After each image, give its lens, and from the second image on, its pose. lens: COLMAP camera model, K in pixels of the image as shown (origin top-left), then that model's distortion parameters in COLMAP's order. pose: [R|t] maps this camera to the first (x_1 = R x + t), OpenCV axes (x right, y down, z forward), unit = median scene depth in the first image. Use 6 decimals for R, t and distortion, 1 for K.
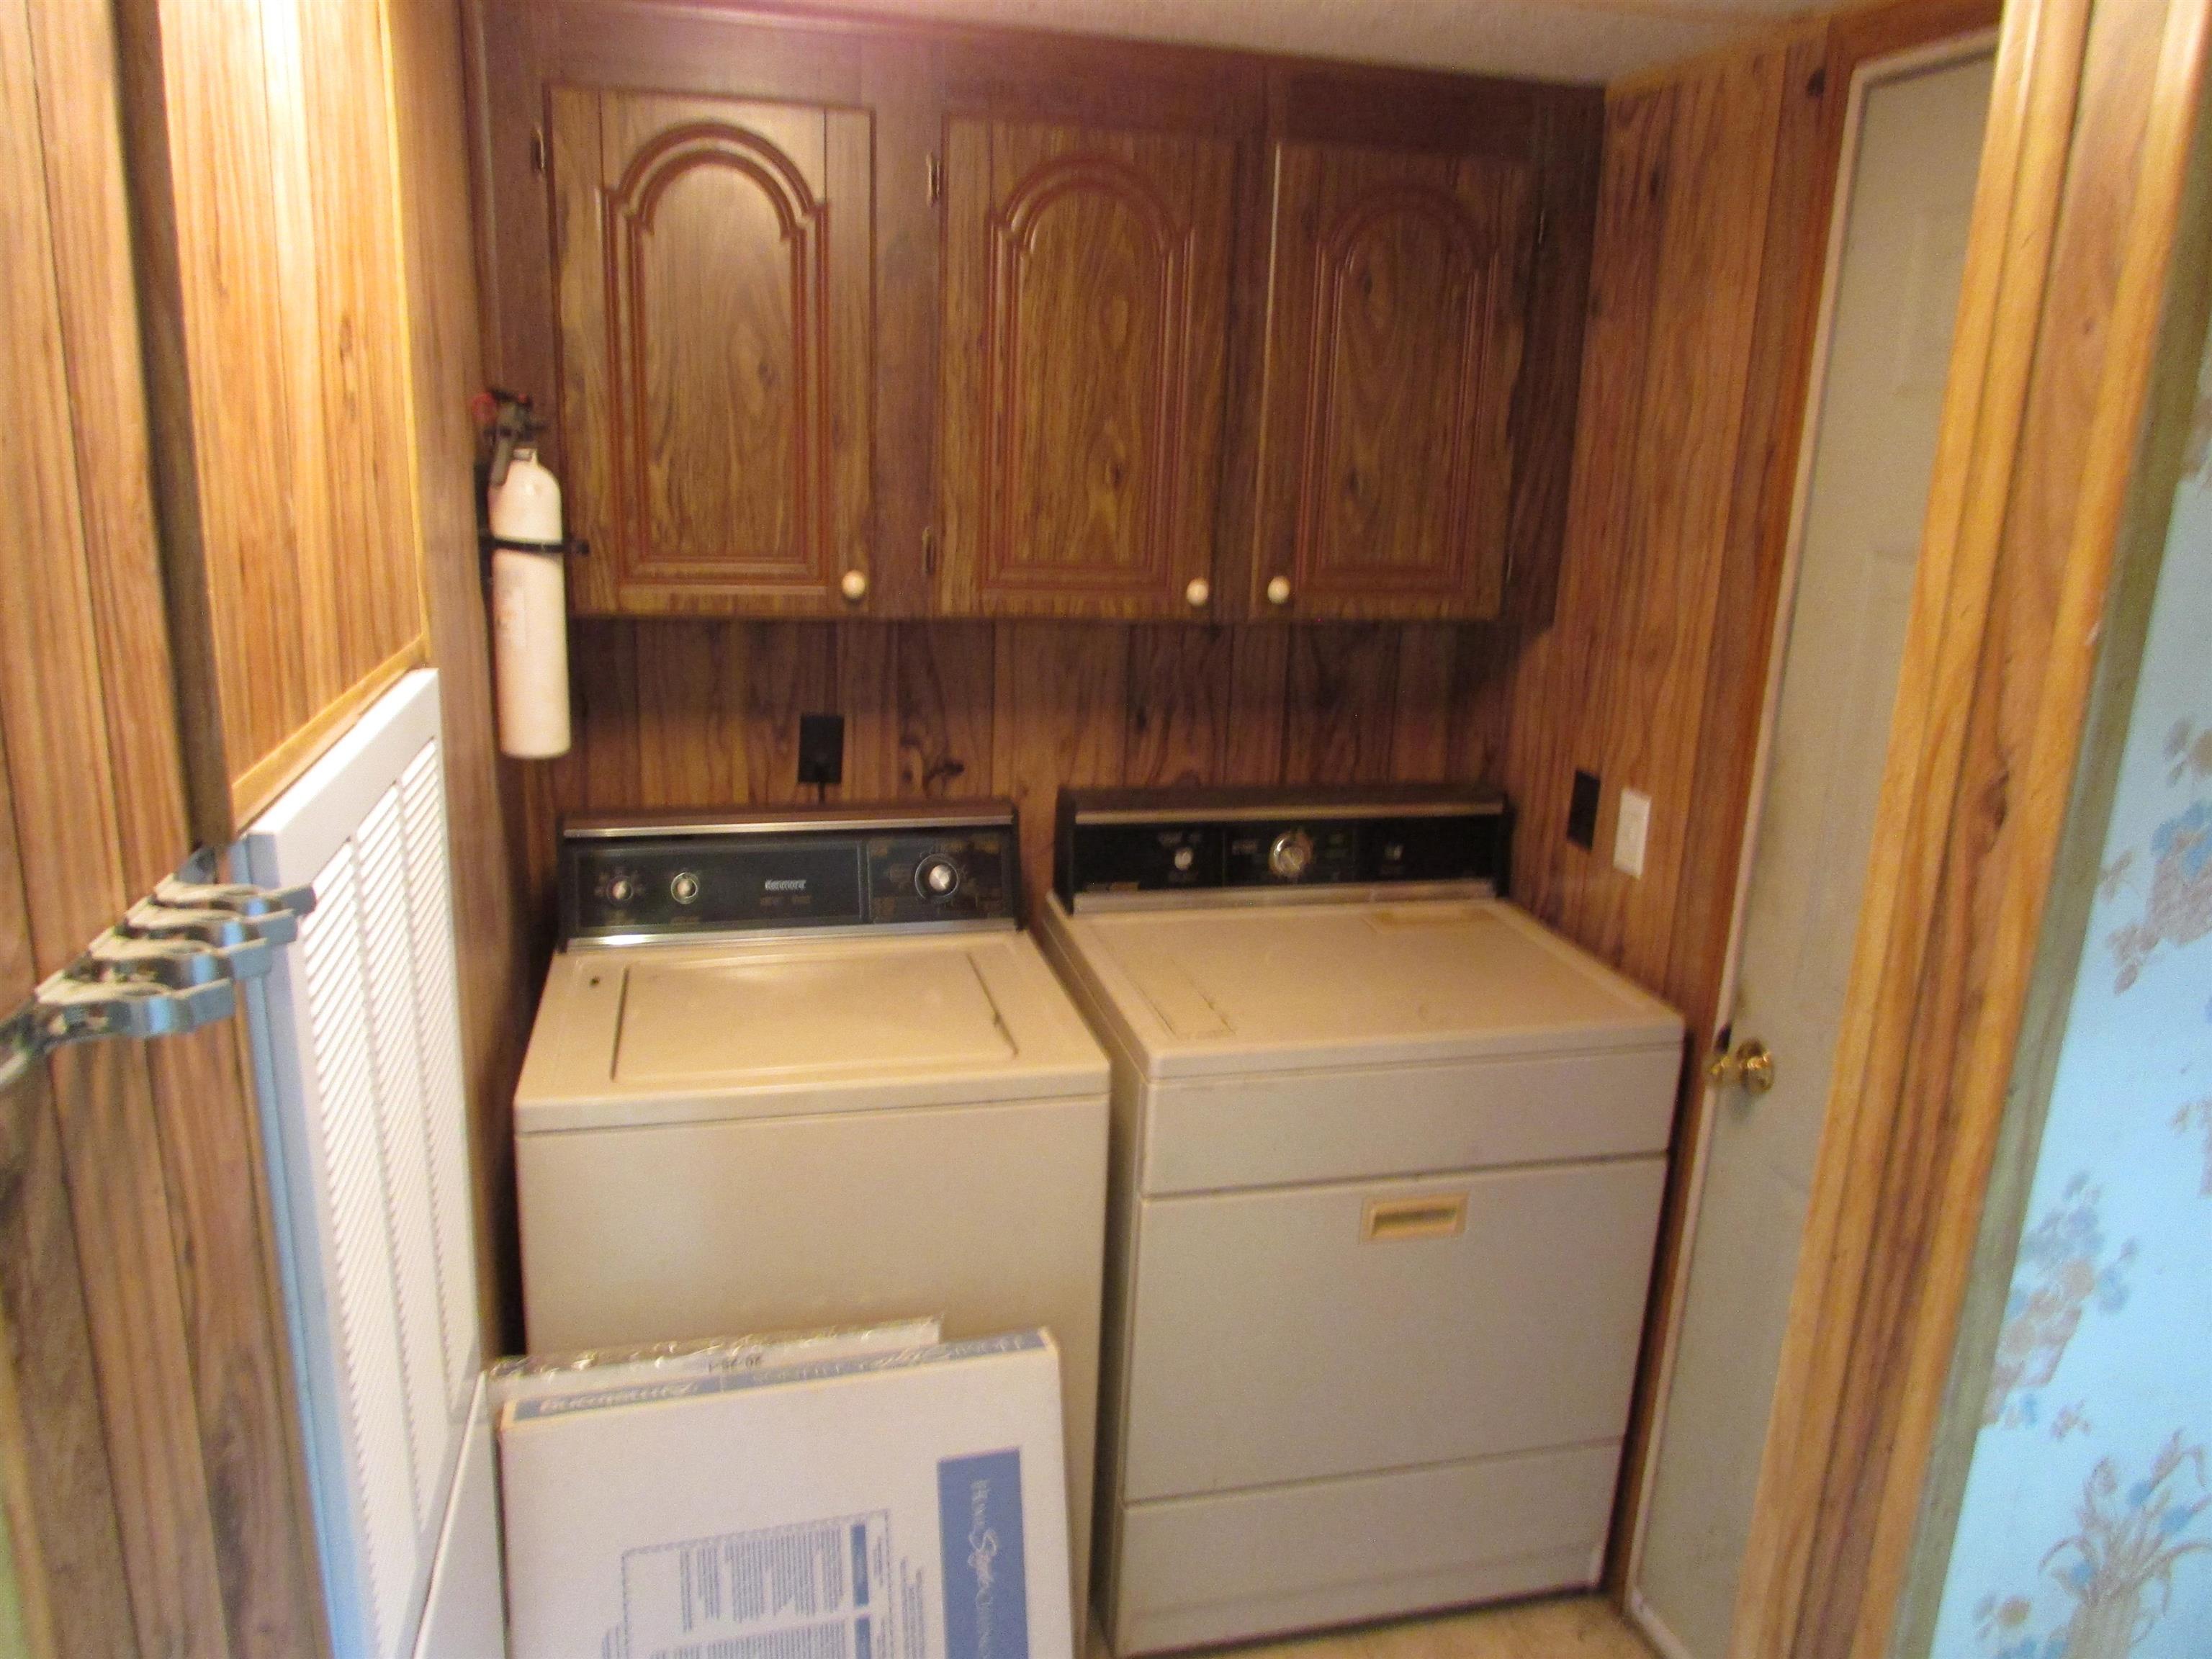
lens RADIAL K [[1577.9, 0, 1111.1], [0, 1577.9, 825.7], [0, 0, 1]] dist [-0.030211, 0.013087]
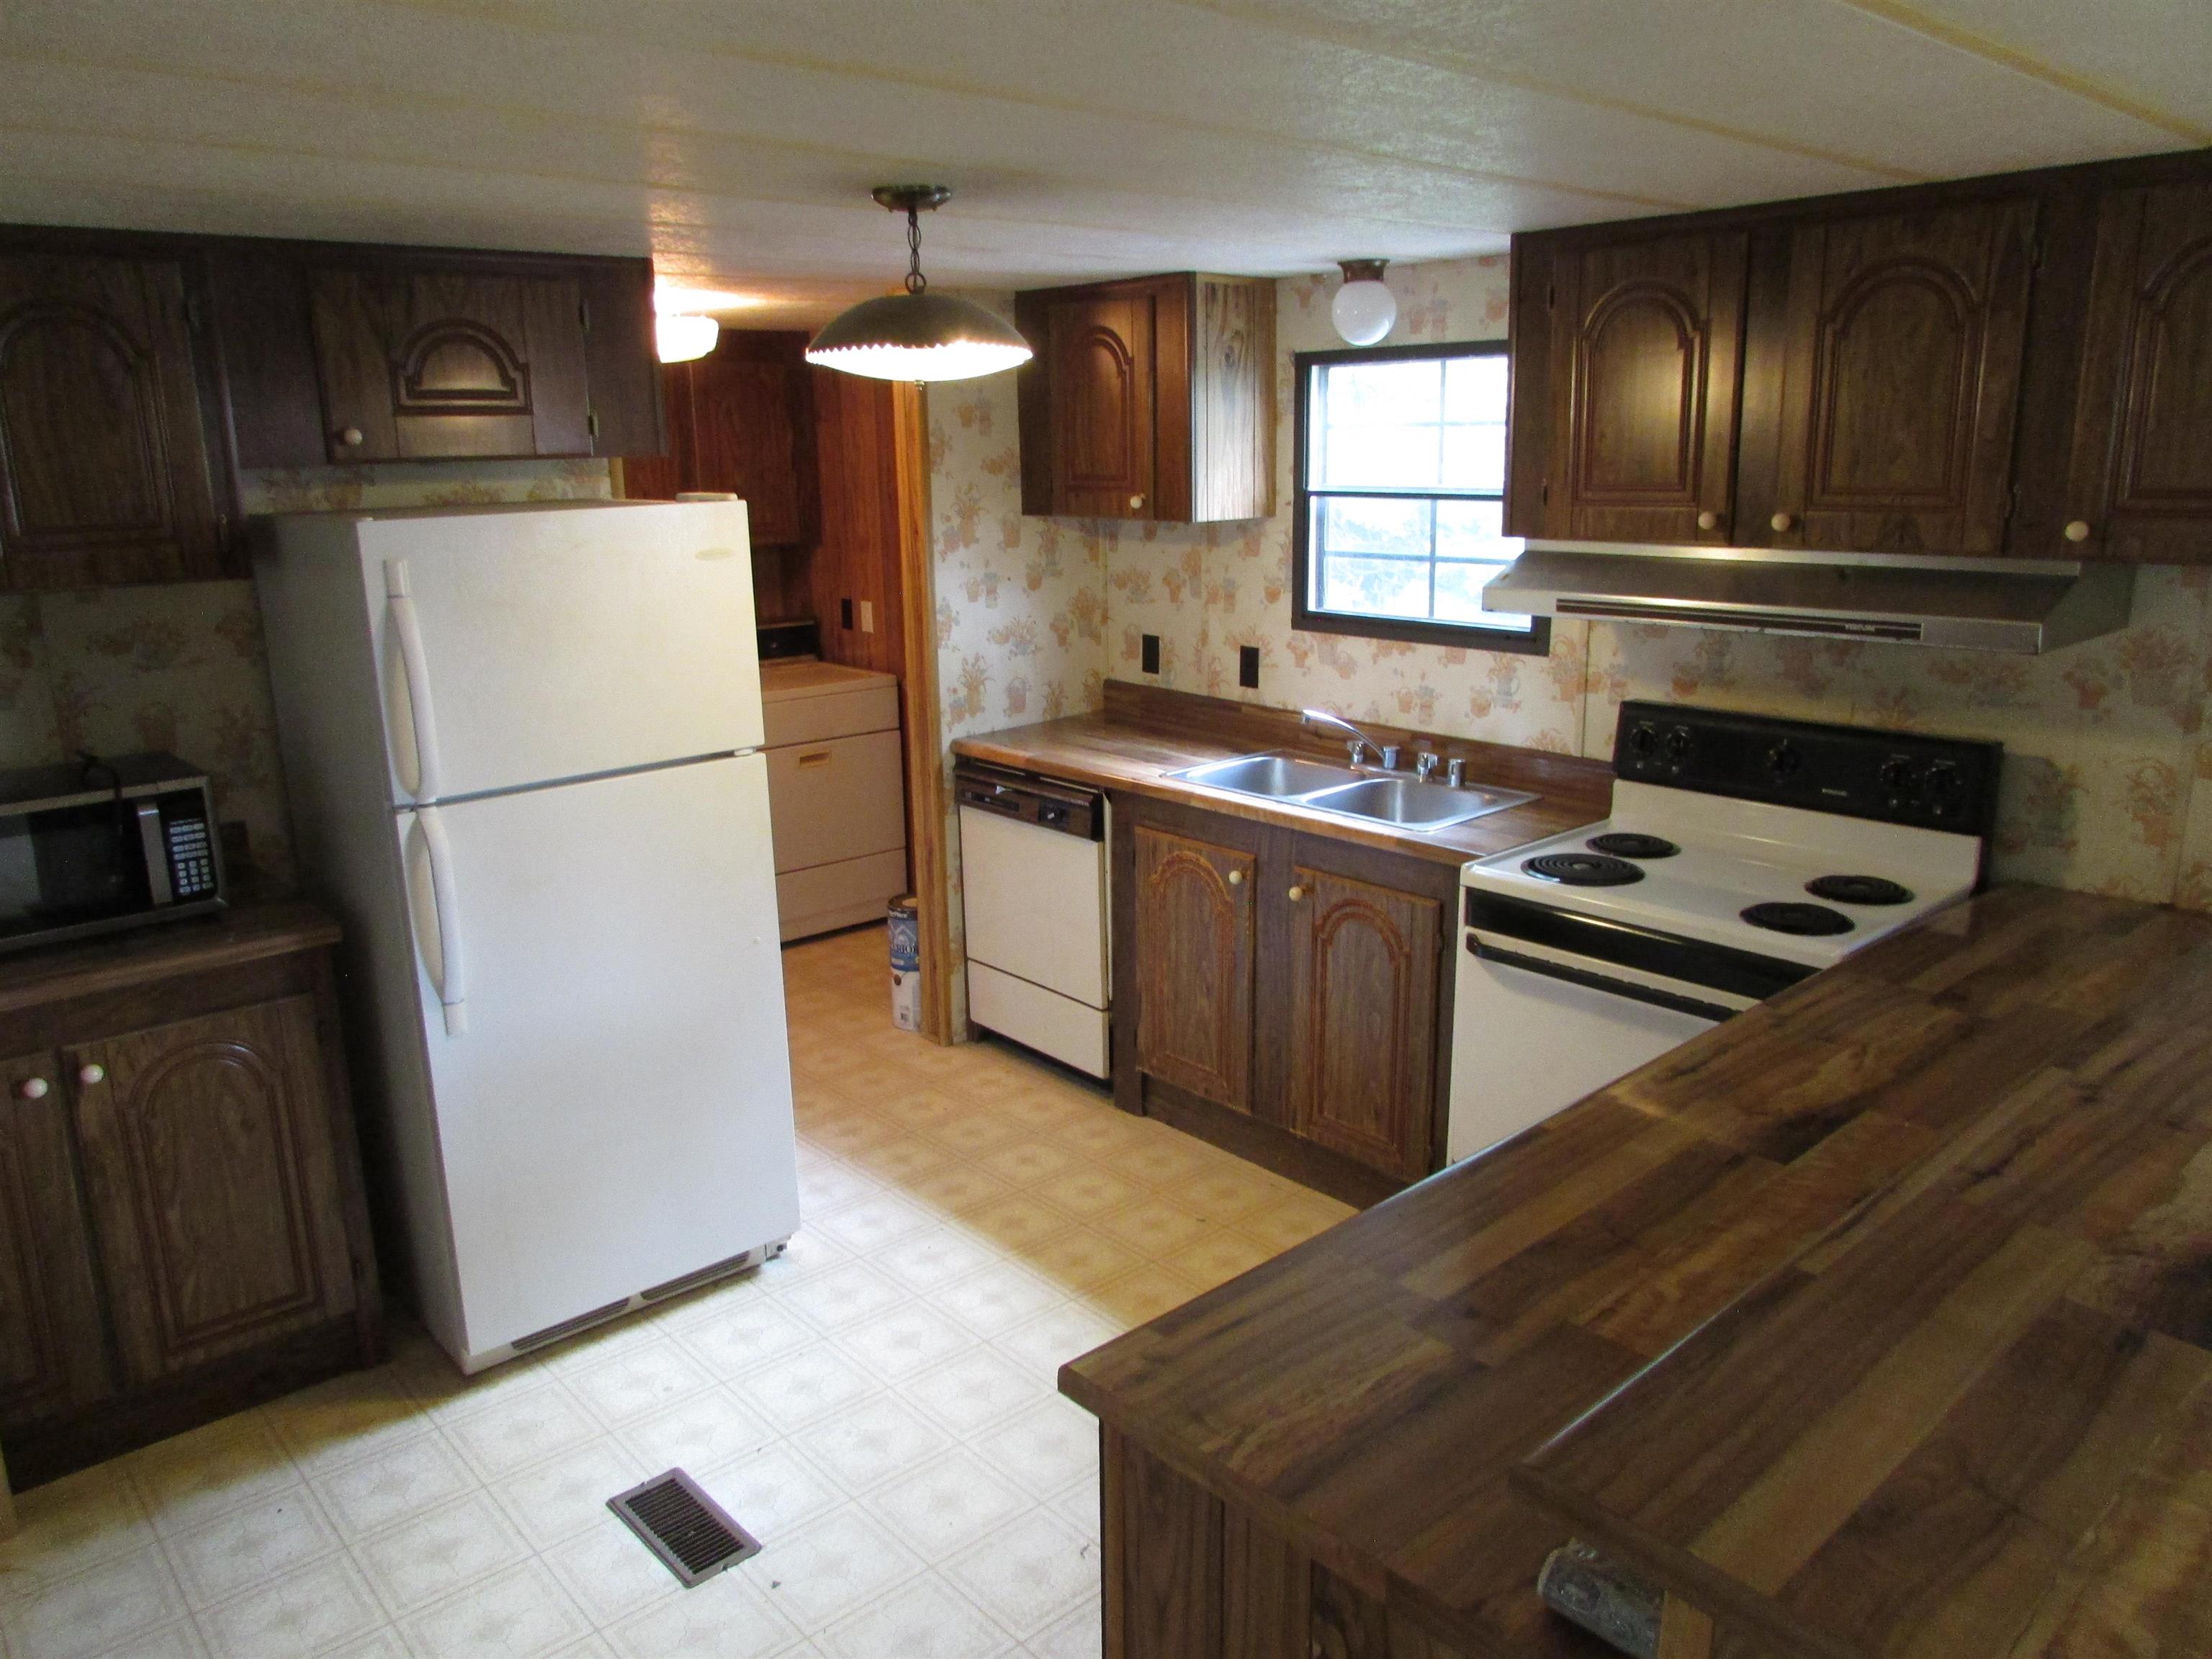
lens RADIAL K [[1577.9, 0, 1104.1], [0, 1577.9, 828.4], [0, 0, 1]] dist [-0.030211, 0.013087]
pose [[0.884971, -0.166422, 0.434891, -0.520714], [0.169200, 0.985041, 0.032640, 0.336718], [-0.433818, 0.044698, 0.899891, -1.523192]]
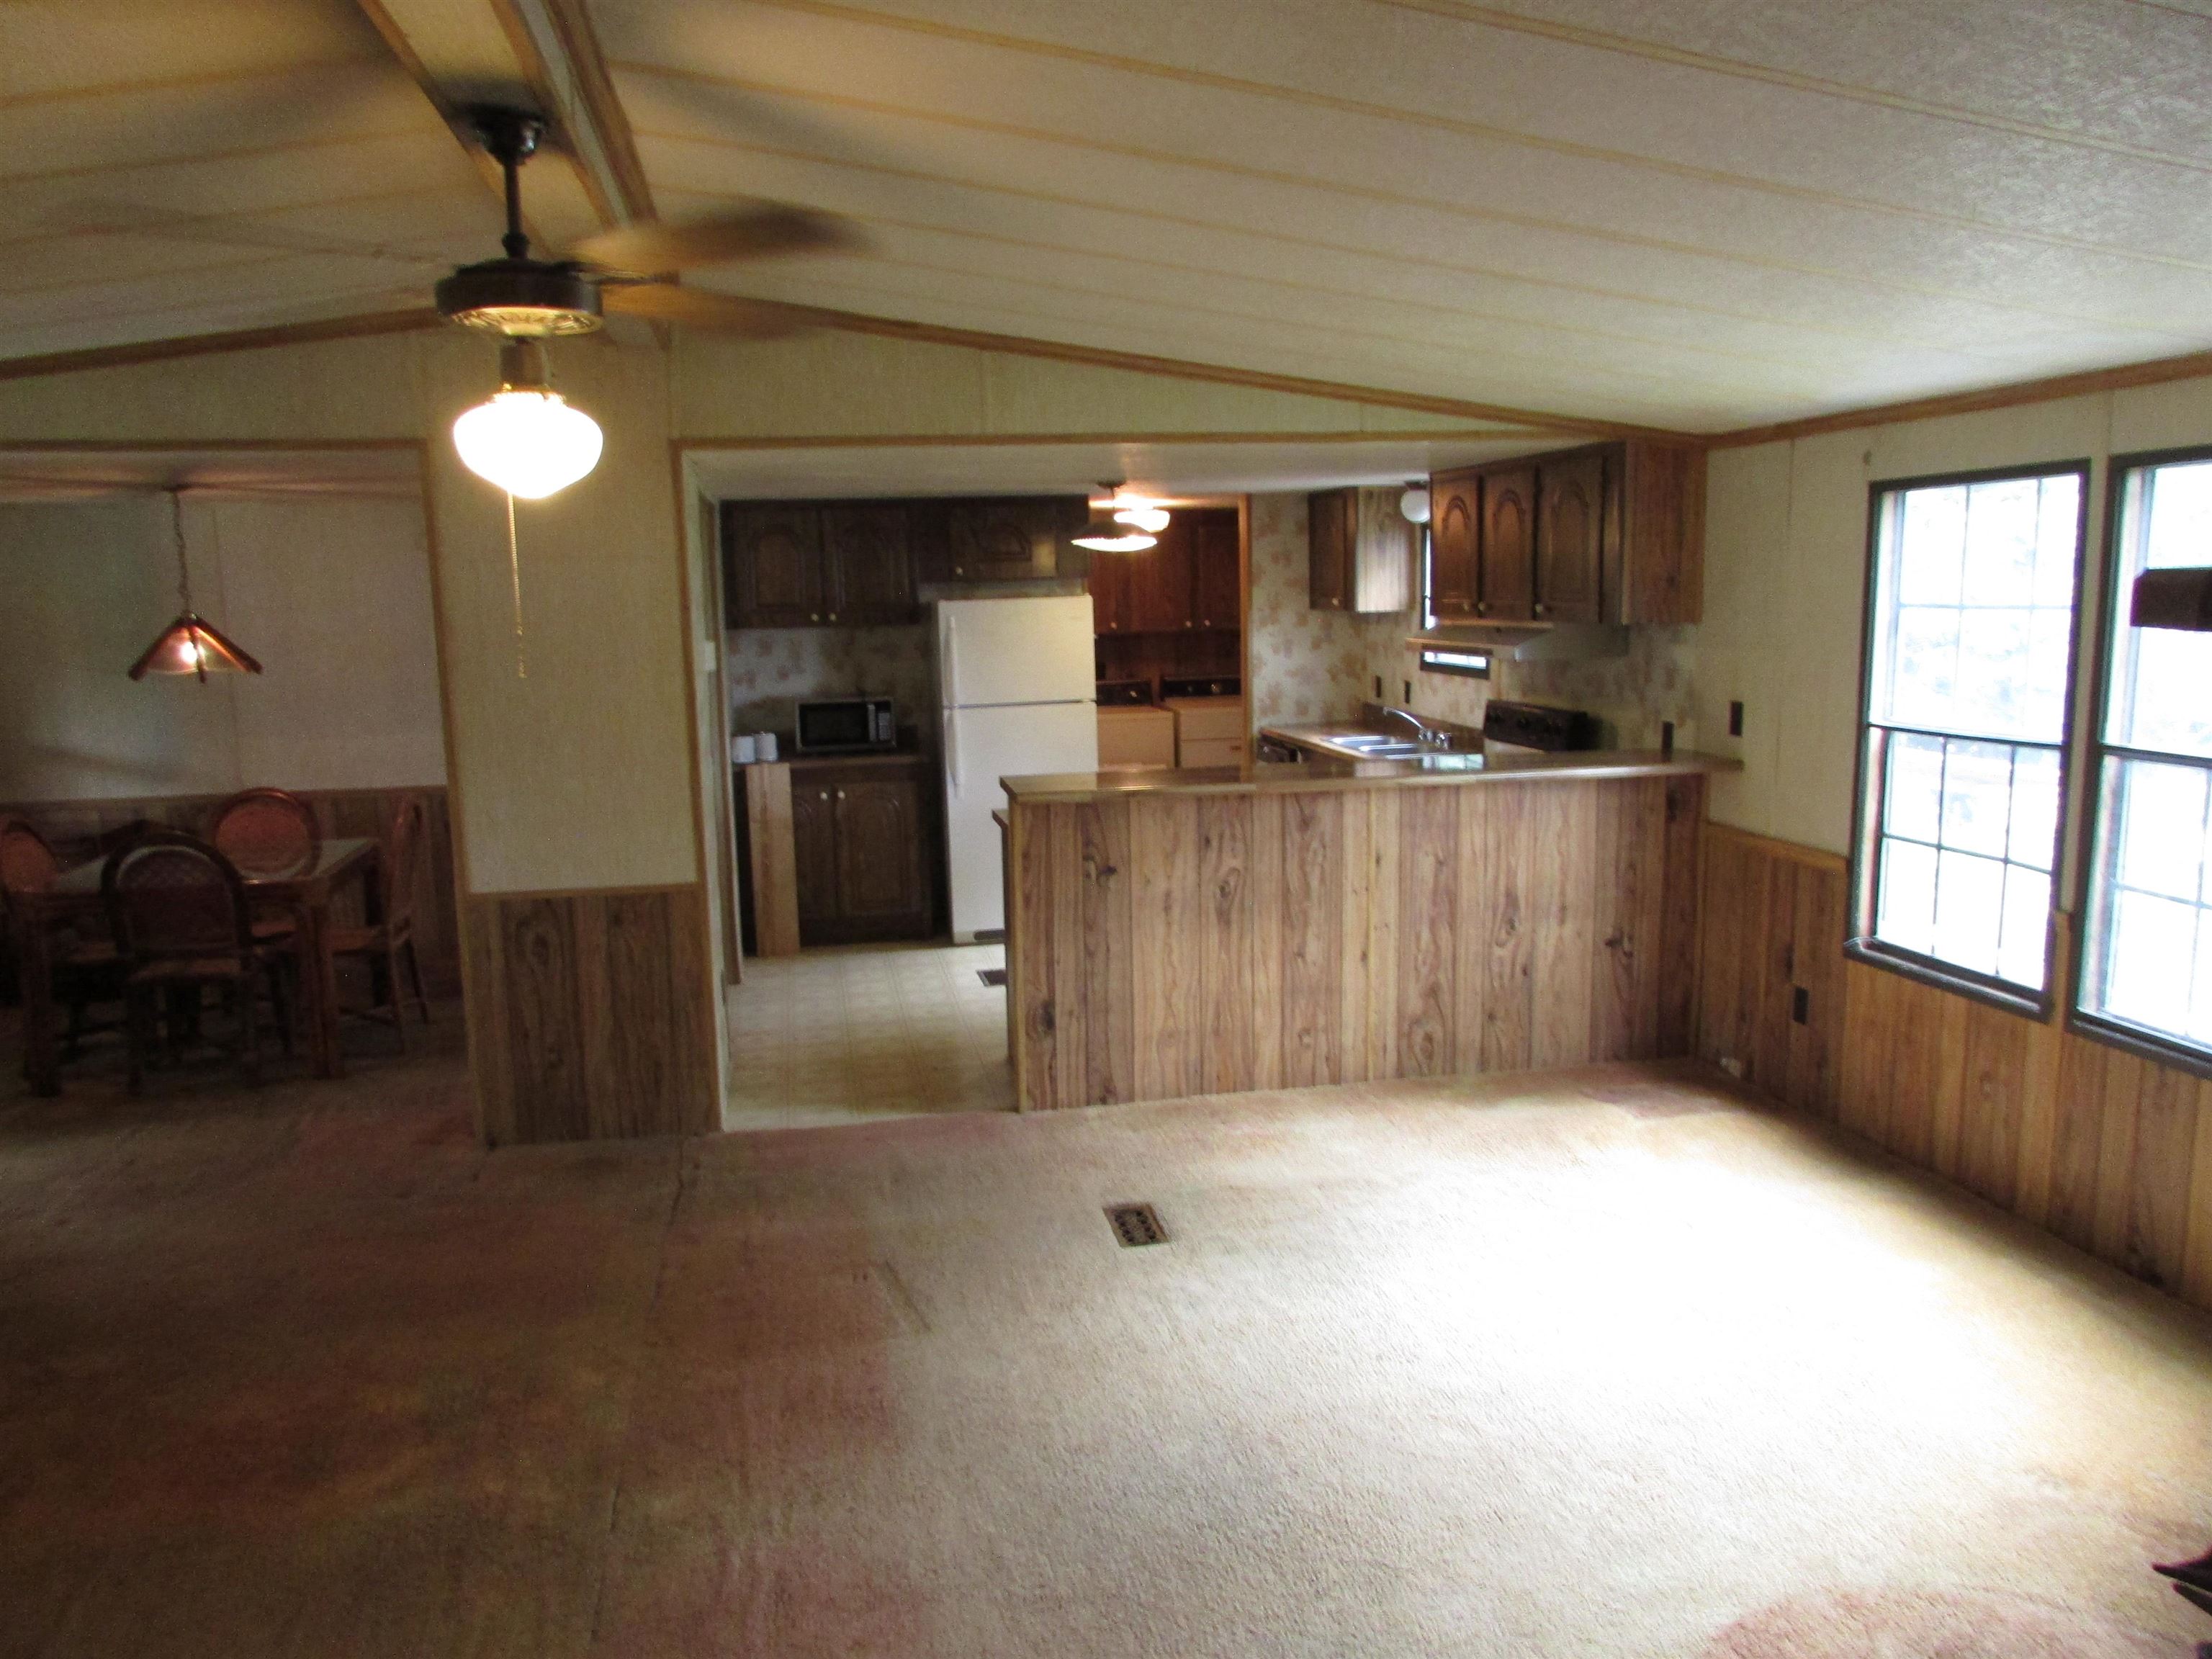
lens RADIAL K [[1577.9, 0, 1100.3], [0, 1577.9, 837.6], [0, 0, 1]] dist [-0.030211, 0.013087]
pose [[0.996484, -0.056553, -0.061821, 0.048312], [0.050538, 0.994206, -0.094866, 0.876465], [0.066827, 0.091409, 0.993569, -3.449873]]
